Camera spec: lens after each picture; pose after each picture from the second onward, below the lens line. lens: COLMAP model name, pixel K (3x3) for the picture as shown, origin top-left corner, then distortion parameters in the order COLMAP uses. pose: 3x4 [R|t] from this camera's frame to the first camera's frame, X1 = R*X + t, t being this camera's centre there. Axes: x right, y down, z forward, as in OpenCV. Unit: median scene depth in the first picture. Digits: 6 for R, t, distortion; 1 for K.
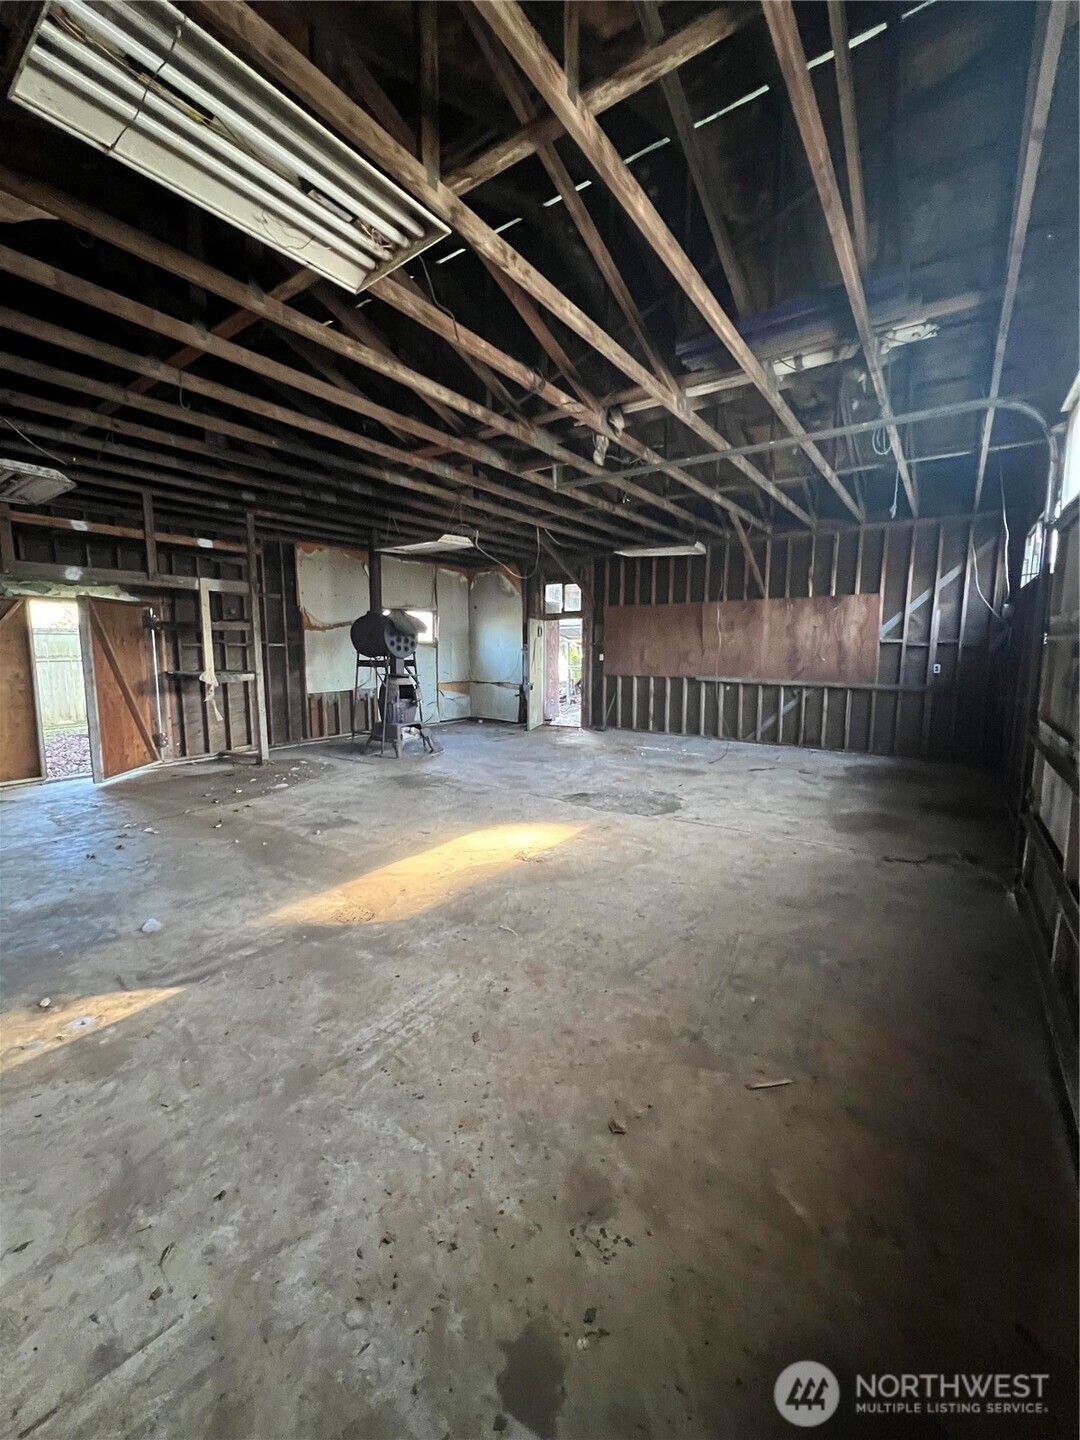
lens RADIAL K [[575.4, 0, 535.3], [0, 575.4, 719.2], [0, 0, 1]] dist [-0.000016, -0.000059]
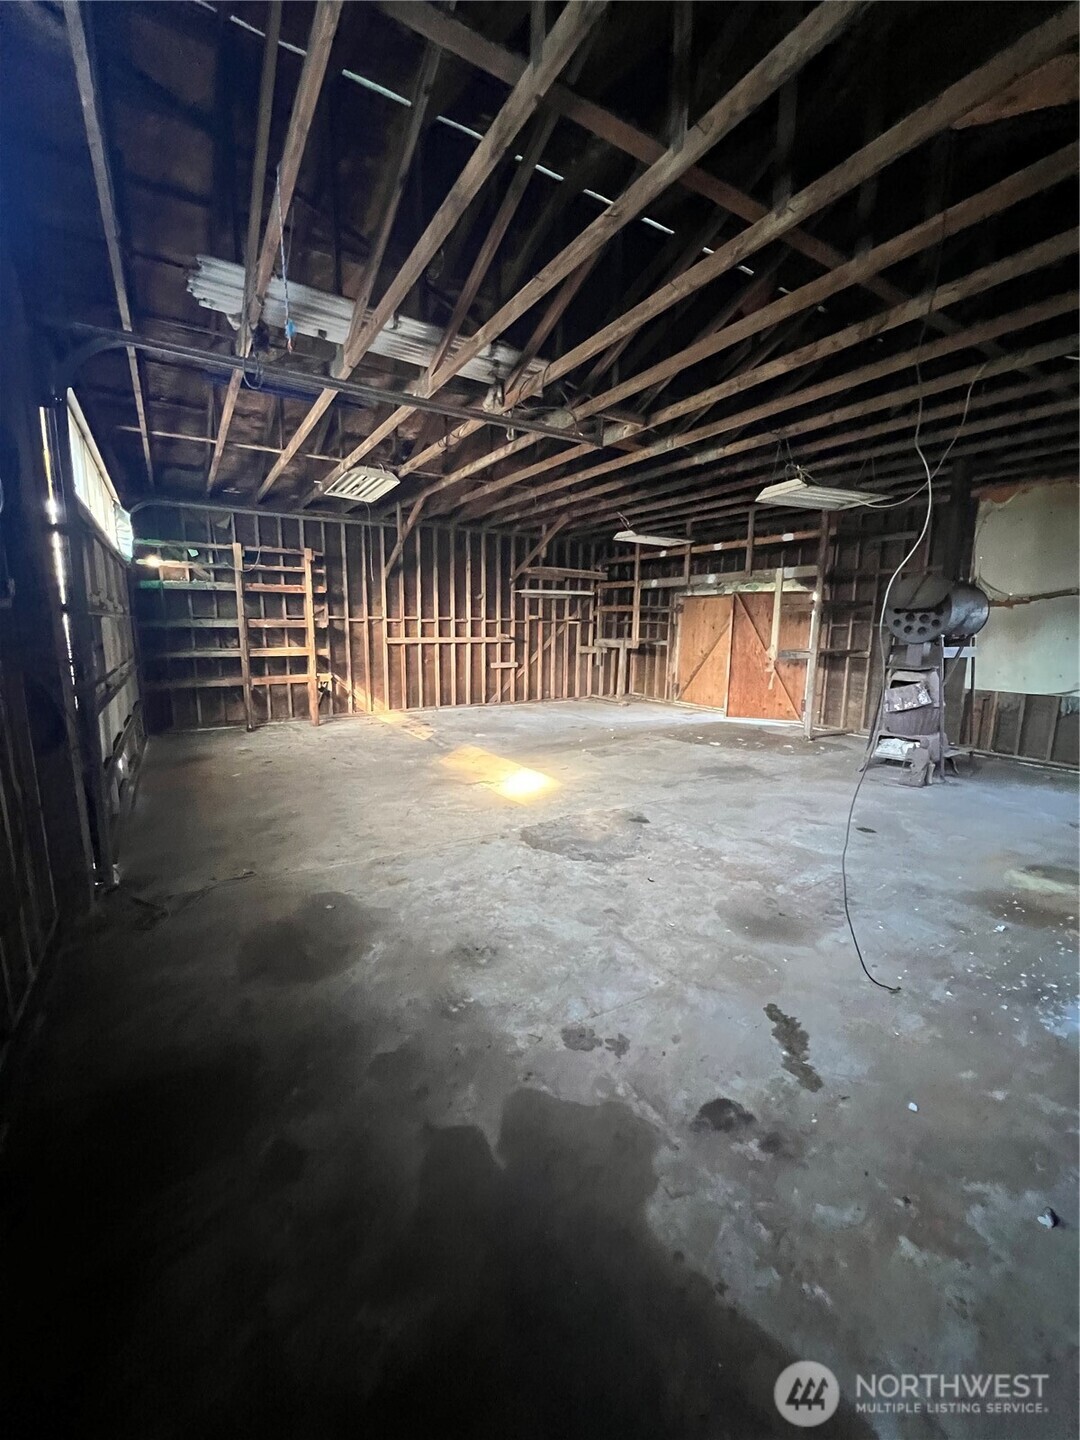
lens RADIAL K [[575.4, 0, 539.3], [0, 575.4, 718.3], [0, 0, 1]] dist [-0.000016, -0.000059]
pose [[-0.379772, 0.144659, -0.913700, 0.876705], [-0.124104, 0.970802, 0.205282, -0.151052], [0.916718, 0.191354, -0.350731, 1.213083]]
